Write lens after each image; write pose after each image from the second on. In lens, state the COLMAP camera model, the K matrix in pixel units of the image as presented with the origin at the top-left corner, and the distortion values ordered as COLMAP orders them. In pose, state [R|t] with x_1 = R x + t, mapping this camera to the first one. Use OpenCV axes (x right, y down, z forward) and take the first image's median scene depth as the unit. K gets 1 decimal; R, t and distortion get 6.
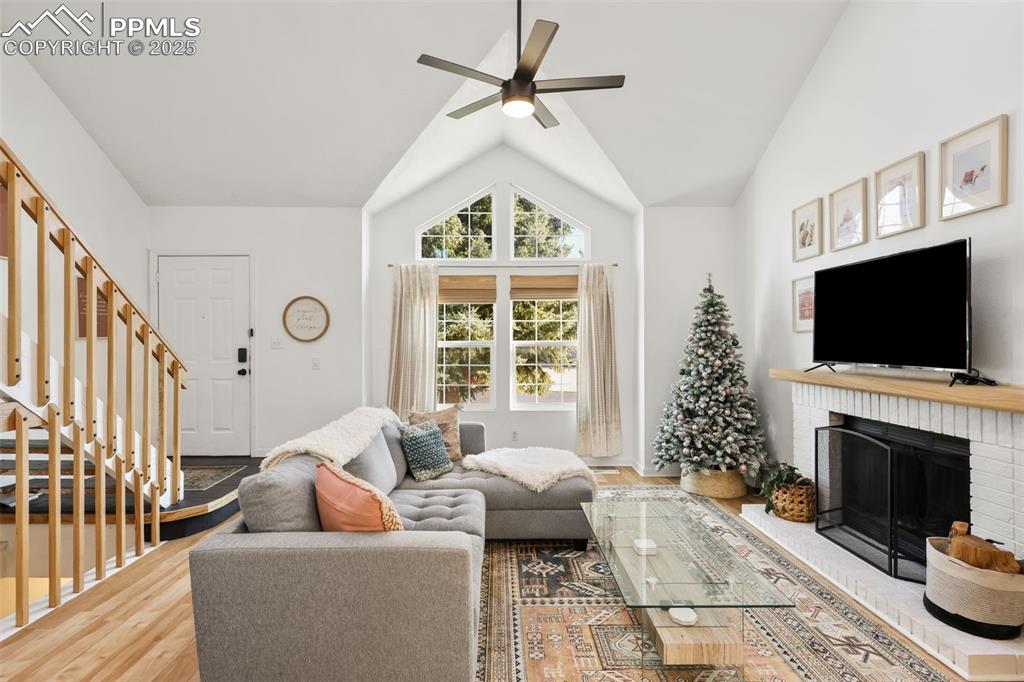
lens RADIAL K [[475.0, 0, 508.6], [0, 475.0, 337.5], [0, 0, 1]] dist [0.003516, 0.000325]
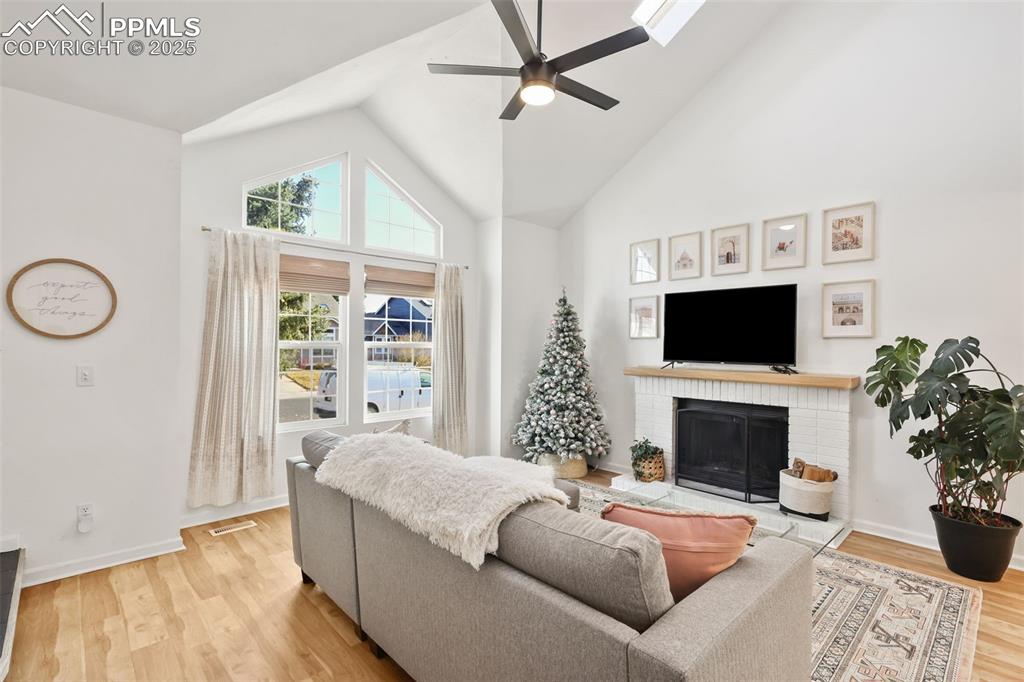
lens RADIAL K [[470.1, 0, 490.6], [0, 470.1, 341.7], [0, 0, 1]] dist [0.003462, 0.000237]
pose [[0.741999, 0.012896, 0.670277, -0.507080], [-0.016773, 0.999859, -0.000670, 0.004906], [-0.670191, -0.010746, 0.742111, 0.286107]]
